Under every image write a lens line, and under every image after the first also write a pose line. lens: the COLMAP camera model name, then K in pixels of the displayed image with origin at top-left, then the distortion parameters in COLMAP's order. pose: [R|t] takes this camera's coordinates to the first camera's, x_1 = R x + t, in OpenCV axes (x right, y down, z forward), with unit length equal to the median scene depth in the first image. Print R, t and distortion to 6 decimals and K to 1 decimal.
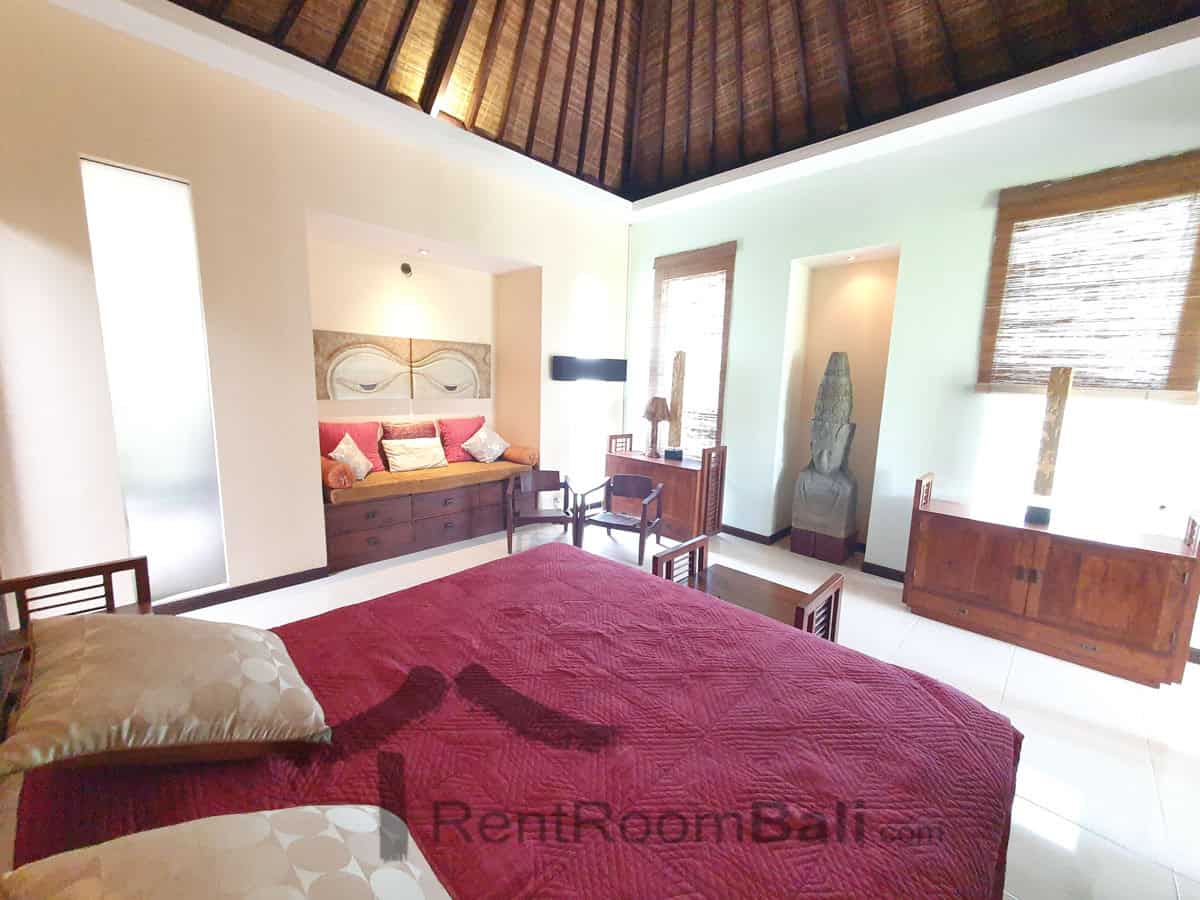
lens RADIAL K [[472.0, 0, 600.0], [0, 472.0, 450.0], [0, 0, 1]] dist [0.001138, -0.000053]
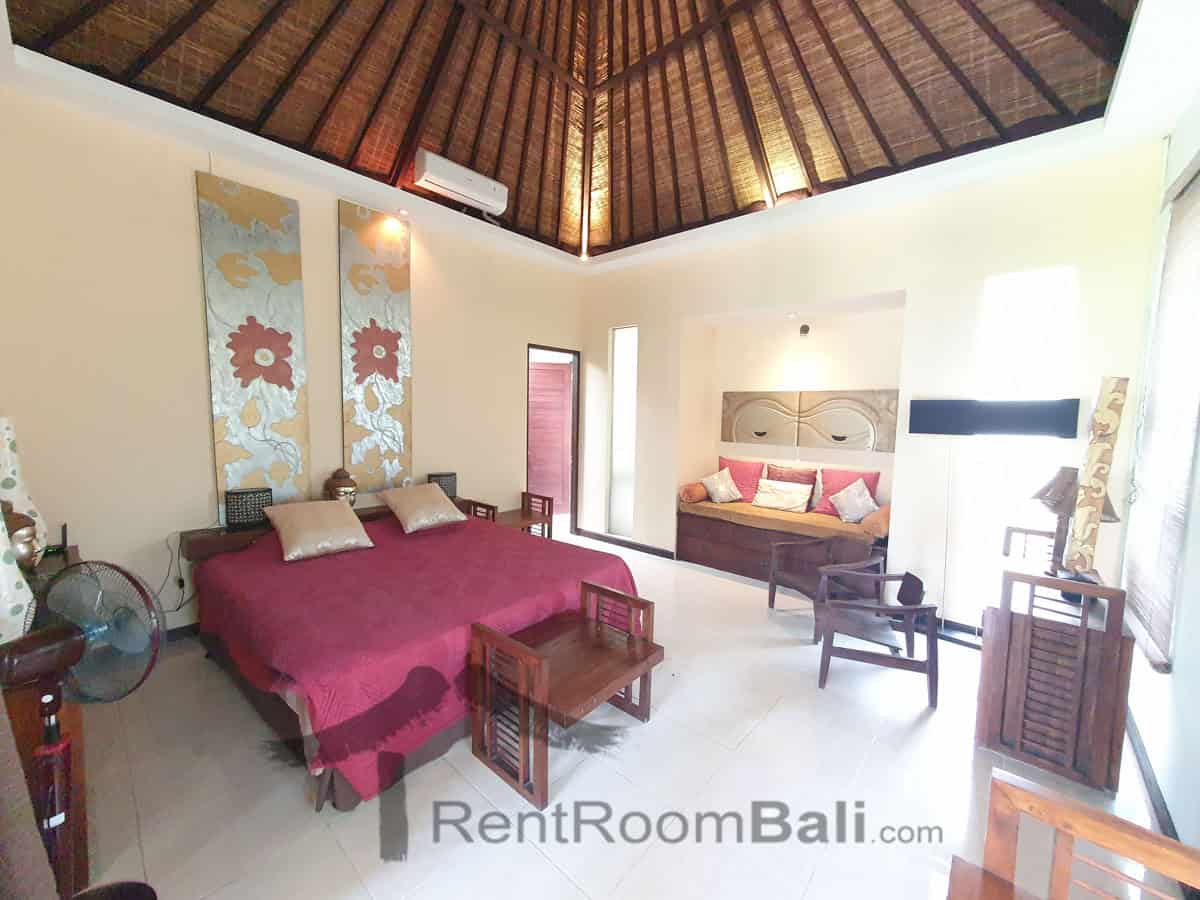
lens RADIAL K [[472.0, 0, 600.0], [0, 472.0, 450.0], [0, 0, 1]] dist [0.001138, -0.000053]
pose [[0.060960, 0.055711, -0.996584, 0.720254], [-0.168849, 0.984627, 0.044714, -0.079909], [0.983755, 0.165547, 0.069429, 0.532153]]
